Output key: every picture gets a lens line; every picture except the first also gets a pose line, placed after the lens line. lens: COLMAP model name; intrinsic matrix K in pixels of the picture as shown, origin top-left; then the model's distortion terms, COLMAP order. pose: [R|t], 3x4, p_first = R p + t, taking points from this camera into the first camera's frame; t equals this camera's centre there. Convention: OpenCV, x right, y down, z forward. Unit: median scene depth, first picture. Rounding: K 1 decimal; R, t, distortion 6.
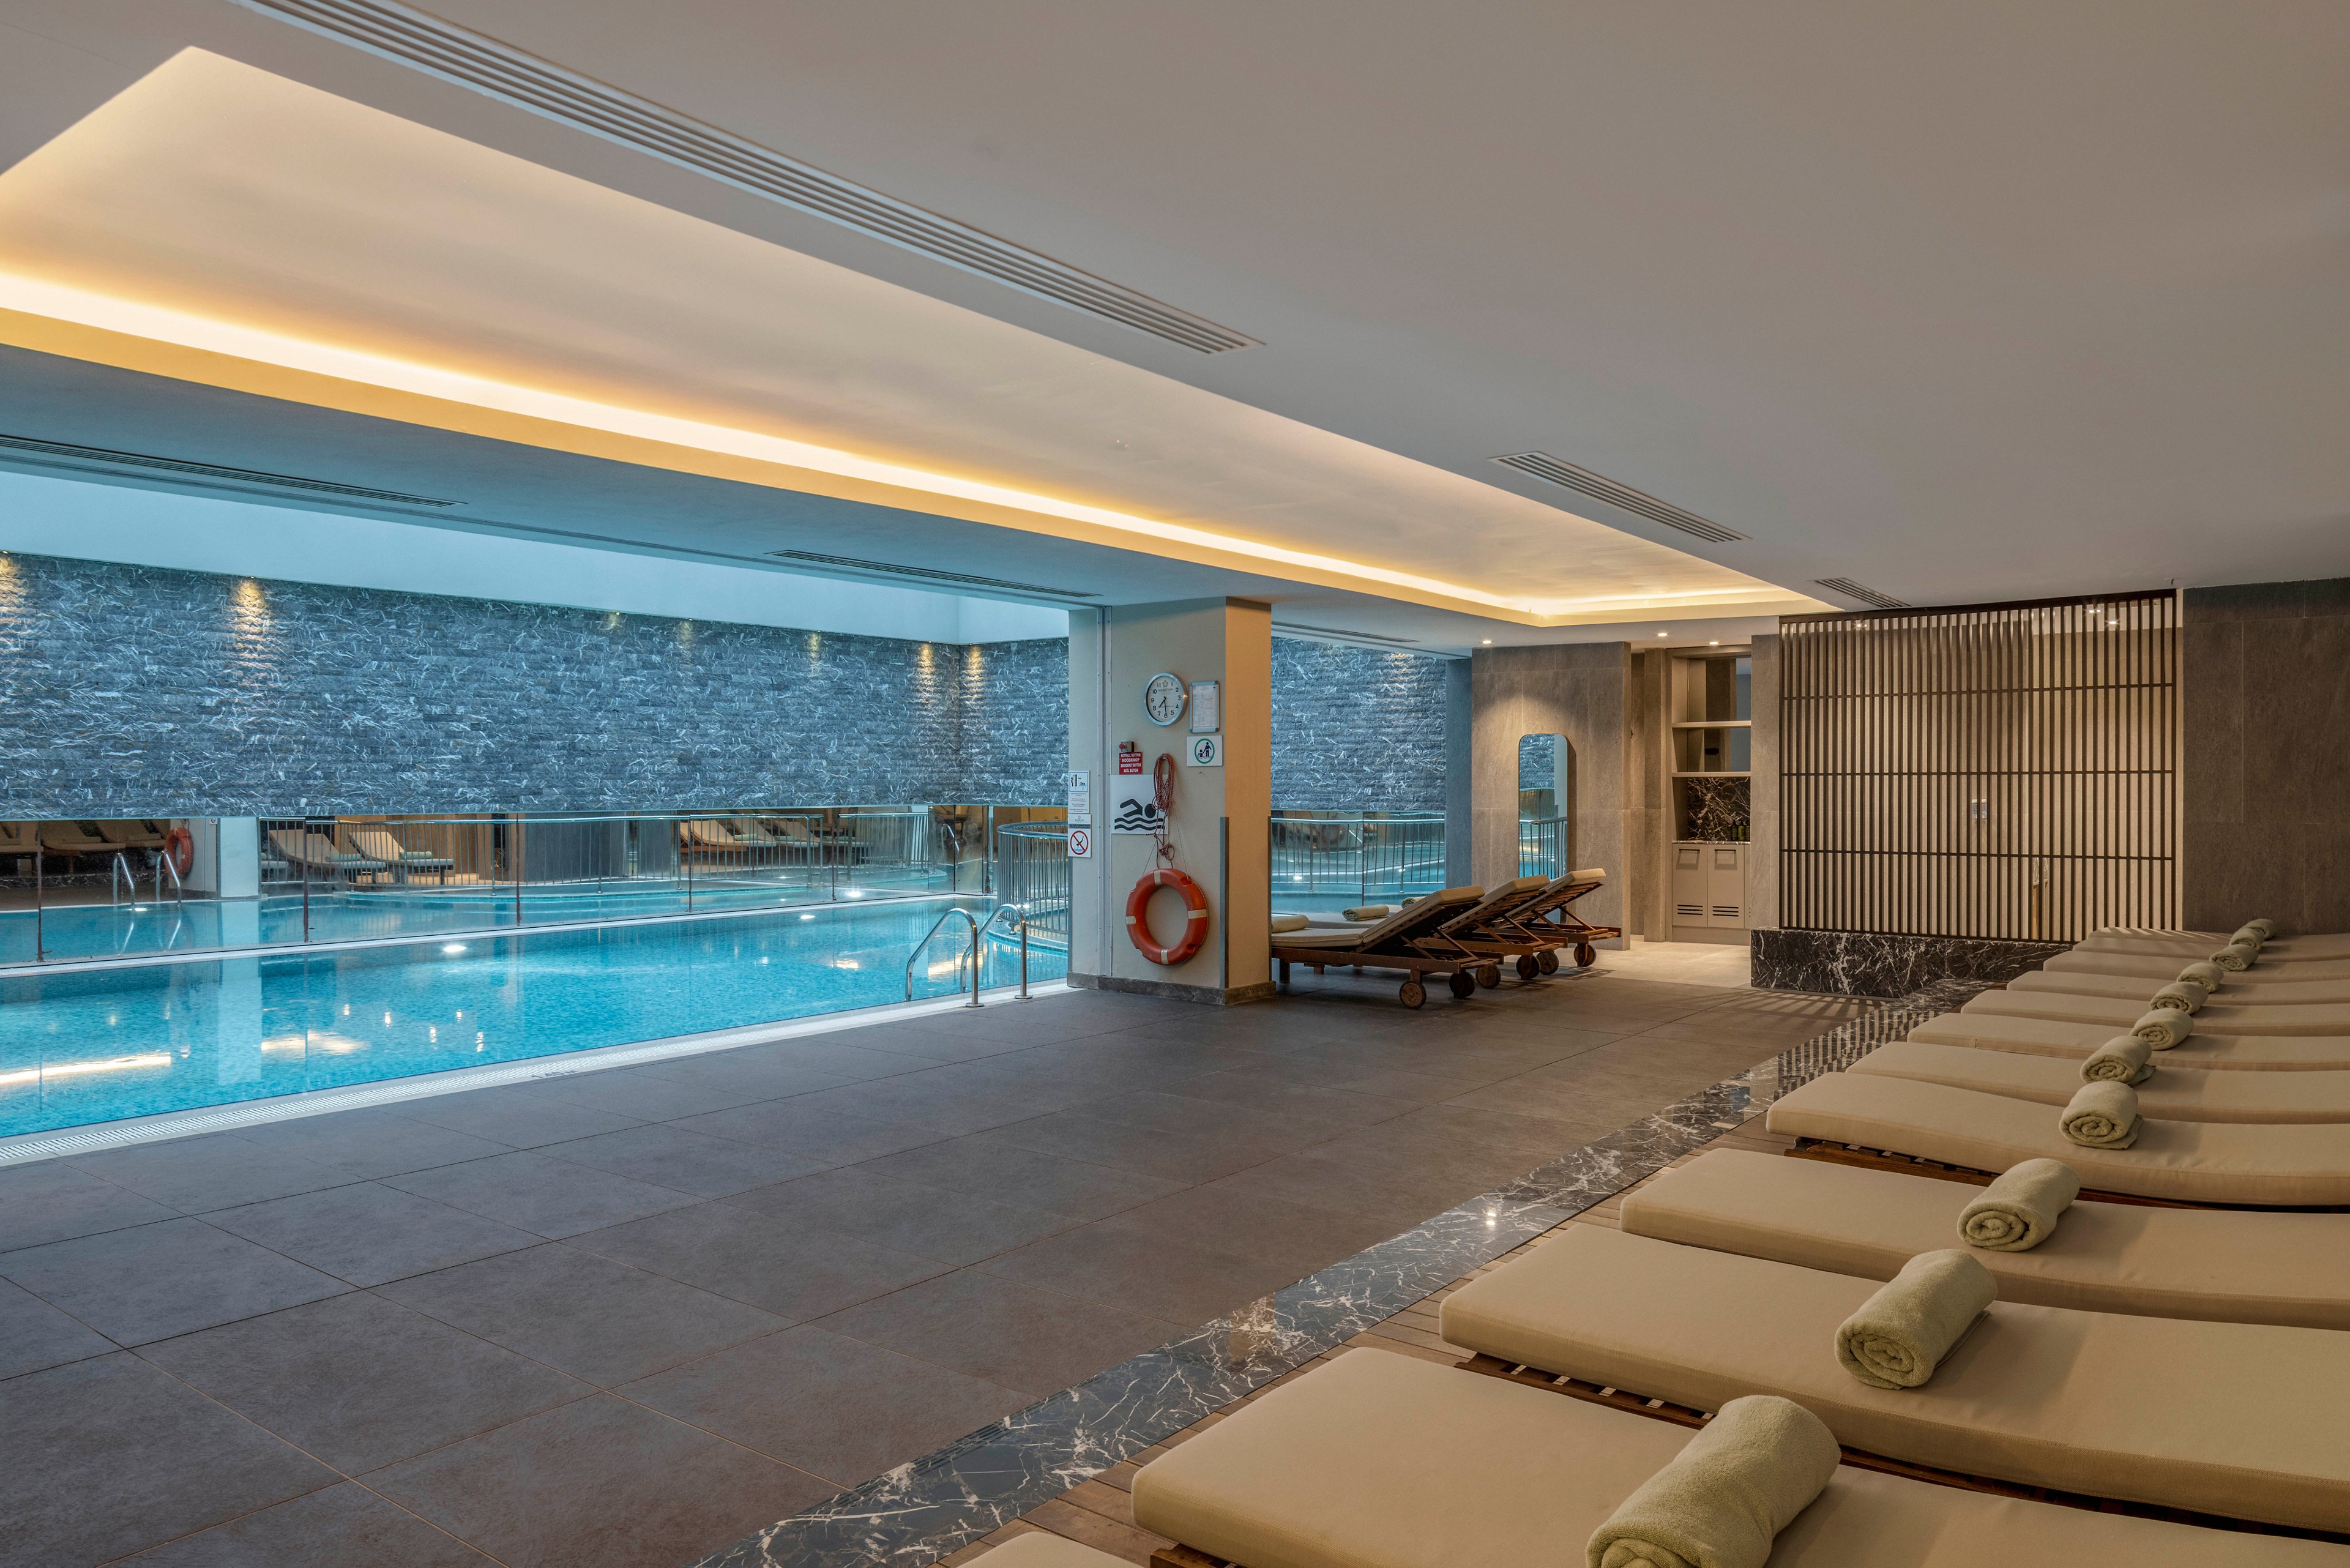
lens RADIAL K [[1510.3, 0, 1175.0], [0, 1510.3, 784.0], [0, 0, 1]] dist [0.019545, 0.000183]
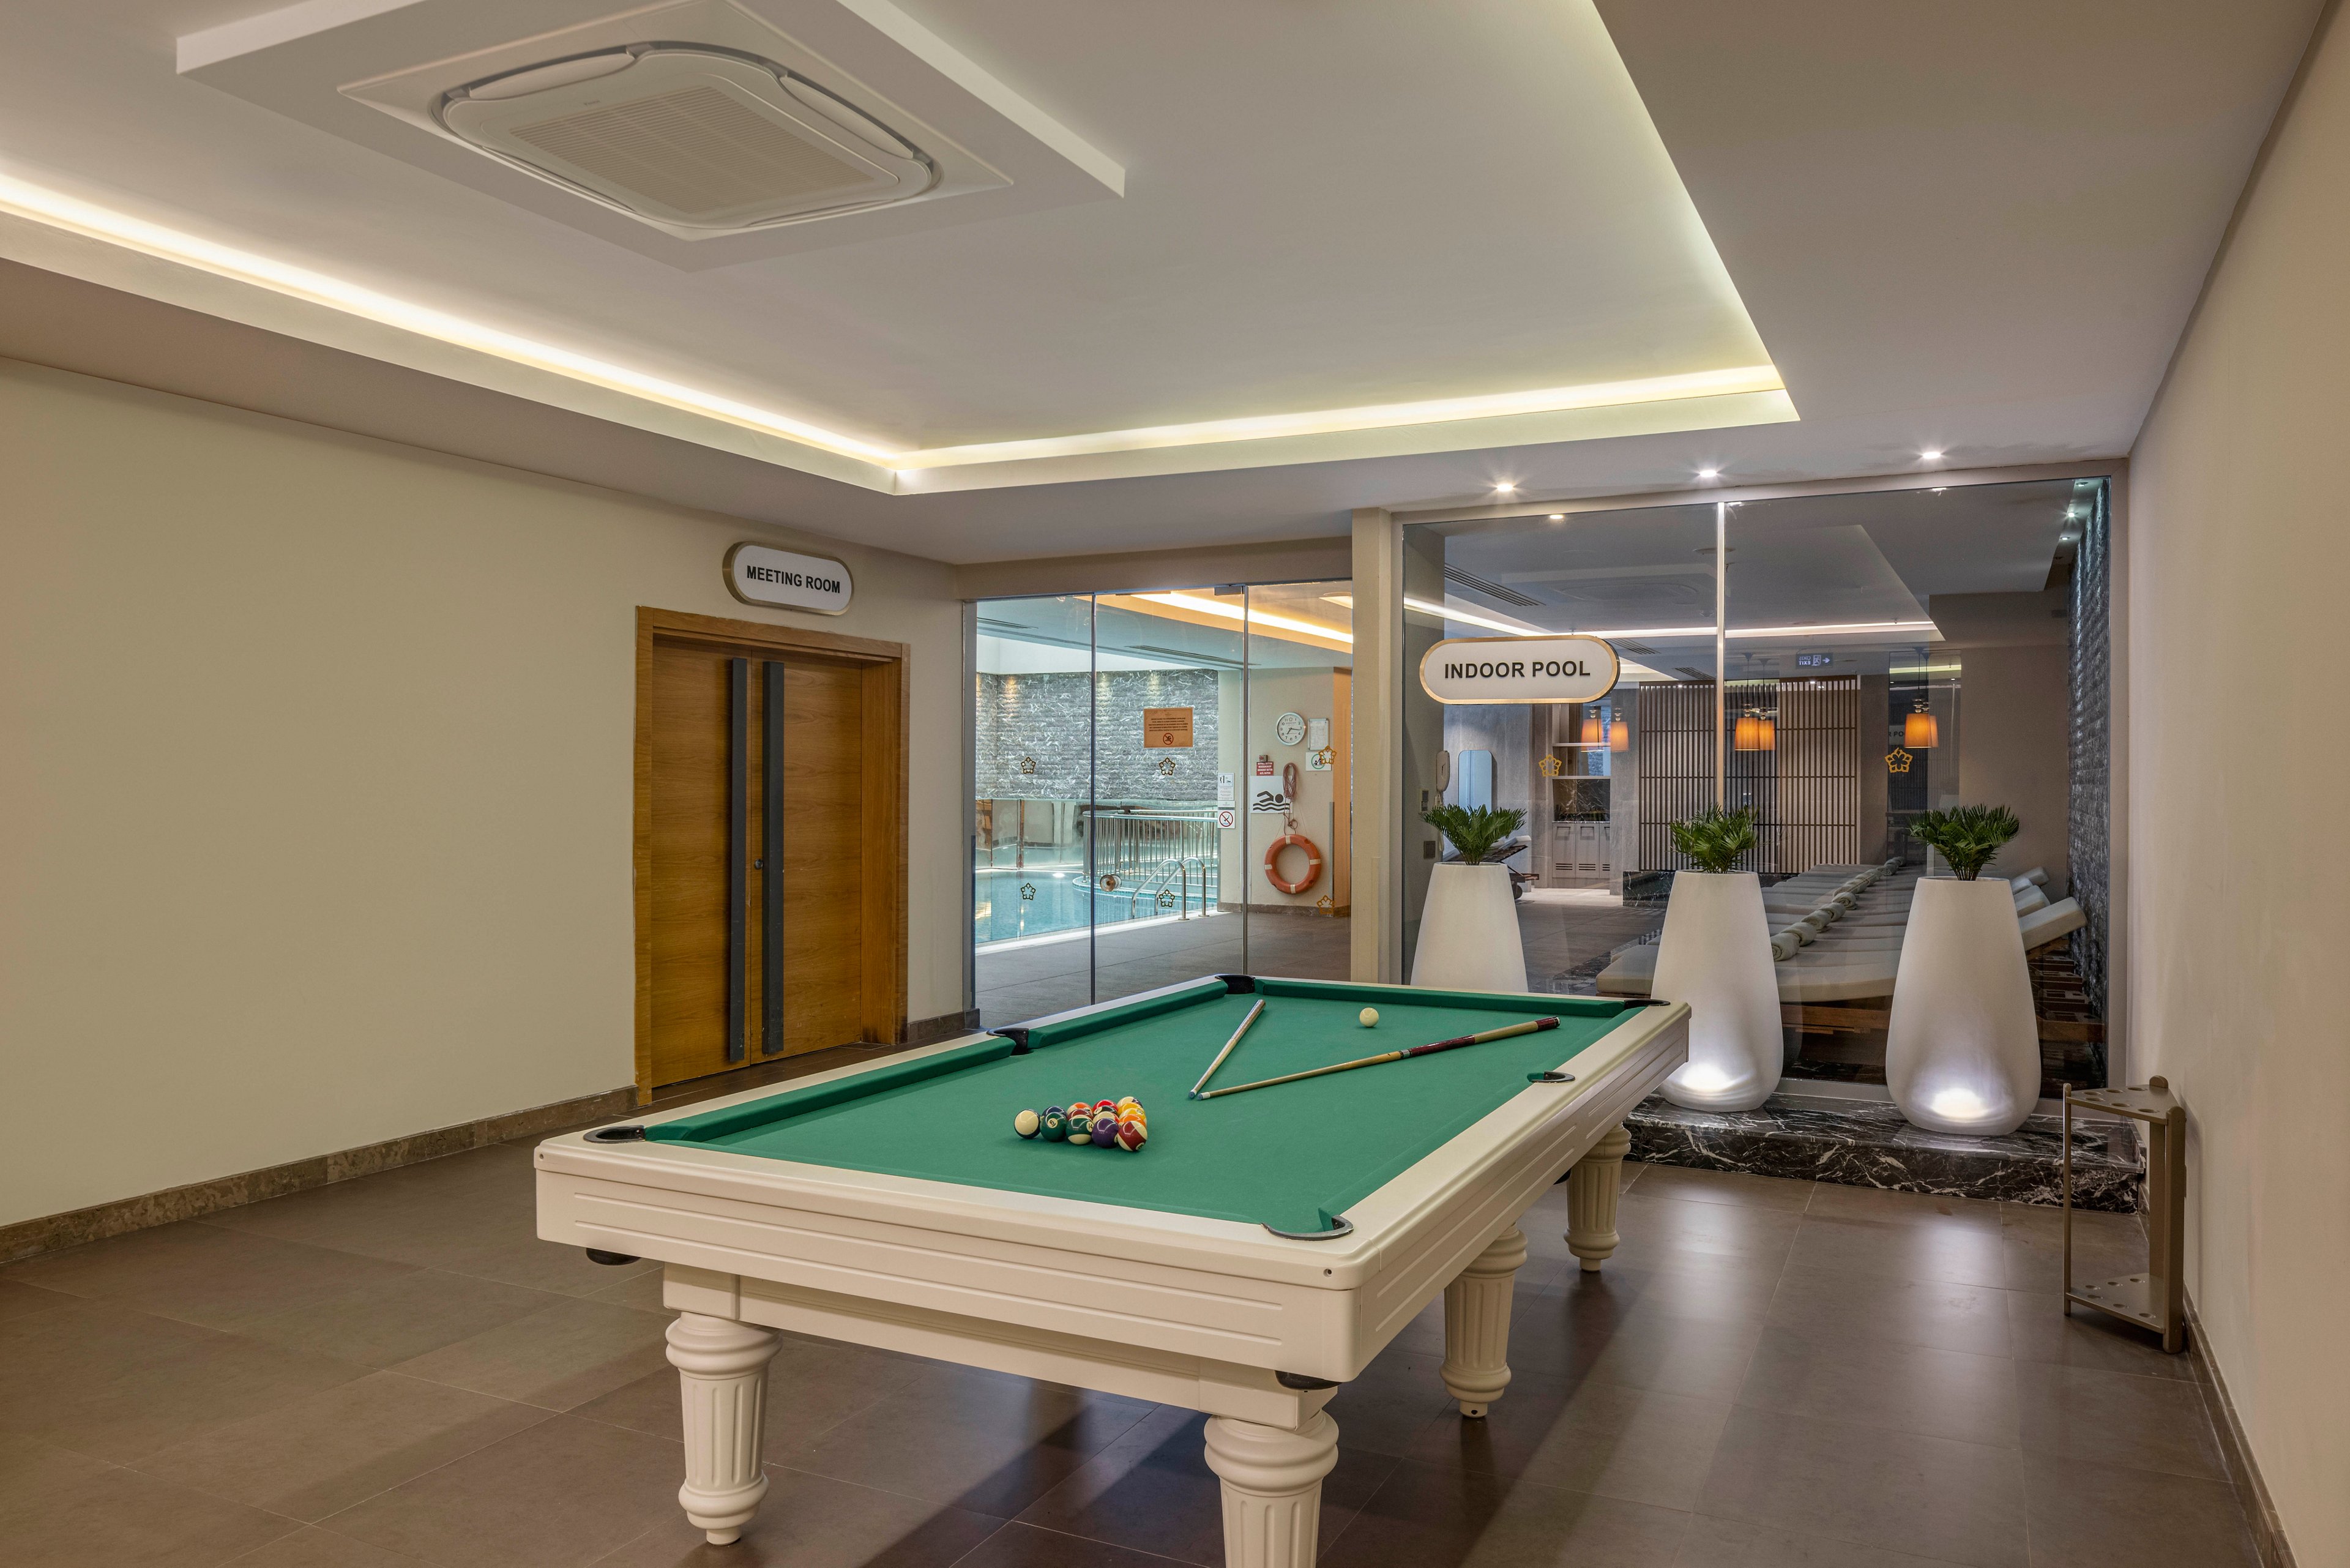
lens RADIAL K [[1578.9, 0, 1175.0], [0, 1578.9, 784.0], [0, 0, 1]] dist [0.019922, 0.000439]
pose [[0.981277, 0.004443, 0.192548, -0.442766], [-0.003919, 0.999988, -0.003102, 0.008077], [-0.192560, 0.002290, 0.981283, -0.610022]]
